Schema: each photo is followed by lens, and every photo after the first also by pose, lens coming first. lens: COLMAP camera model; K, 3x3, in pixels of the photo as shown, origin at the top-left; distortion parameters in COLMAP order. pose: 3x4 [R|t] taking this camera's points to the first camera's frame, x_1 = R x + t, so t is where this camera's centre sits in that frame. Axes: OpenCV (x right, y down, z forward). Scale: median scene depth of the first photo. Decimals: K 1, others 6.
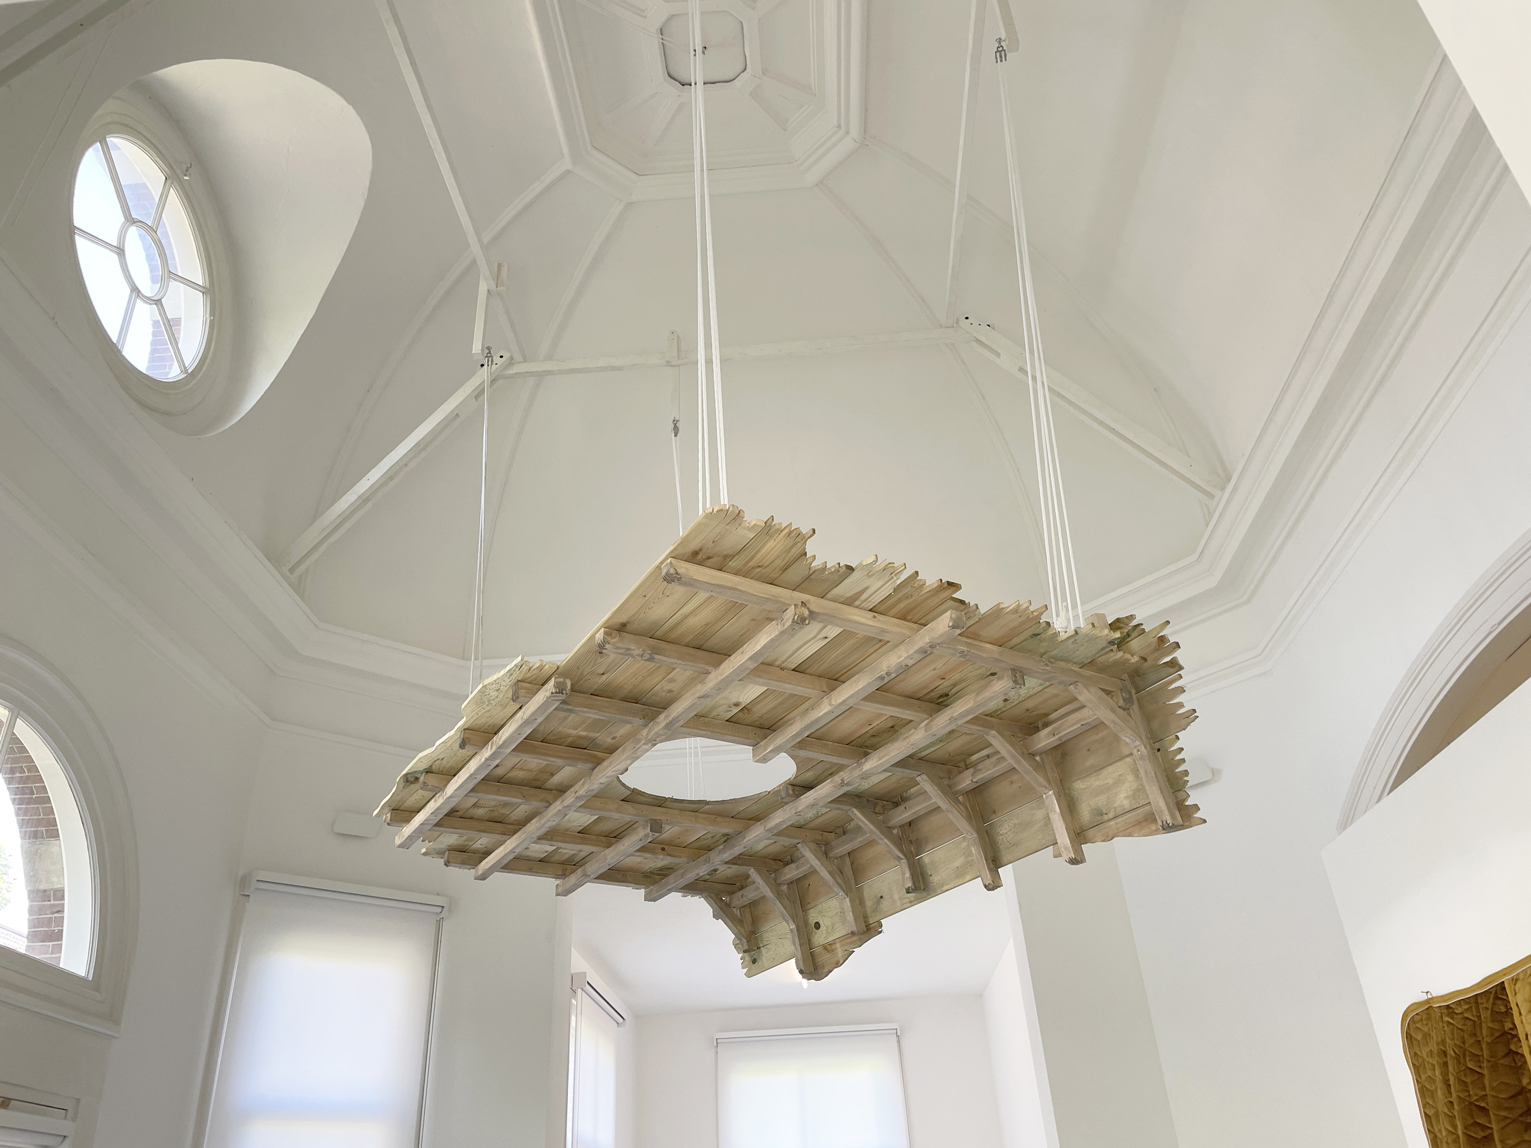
lens RADIAL K [[1238.3, 0, 765.5], [0, 1238.3, 574.0], [0, 0, 1]] dist [0.068768, -0.116721]
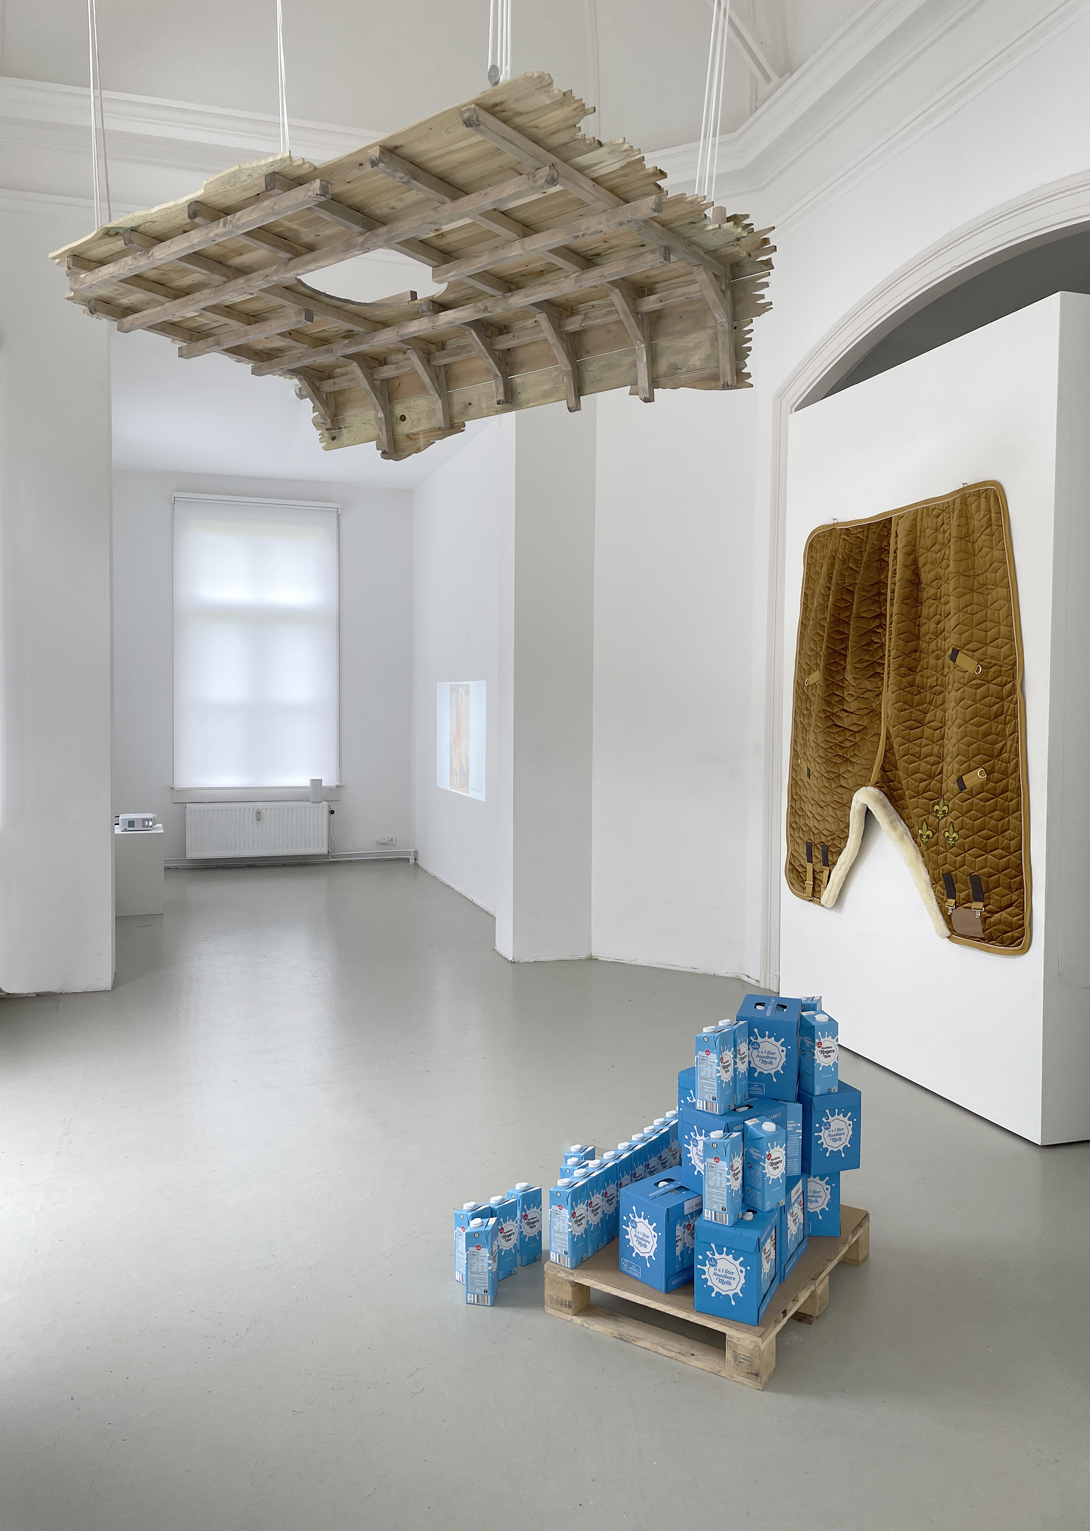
lens RADIAL K [[1134.7, 0, 545.0], [0, 1134.7, 765.5], [0, 0, 1]] dist [0.041139, 0.000346]
pose [[0.941584, 0.041595, 0.334200, -0.262035], [-0.213239, 0.841719, 0.496023, -0.030049], [-0.260670, -0.538311, 0.801419, -0.195149]]
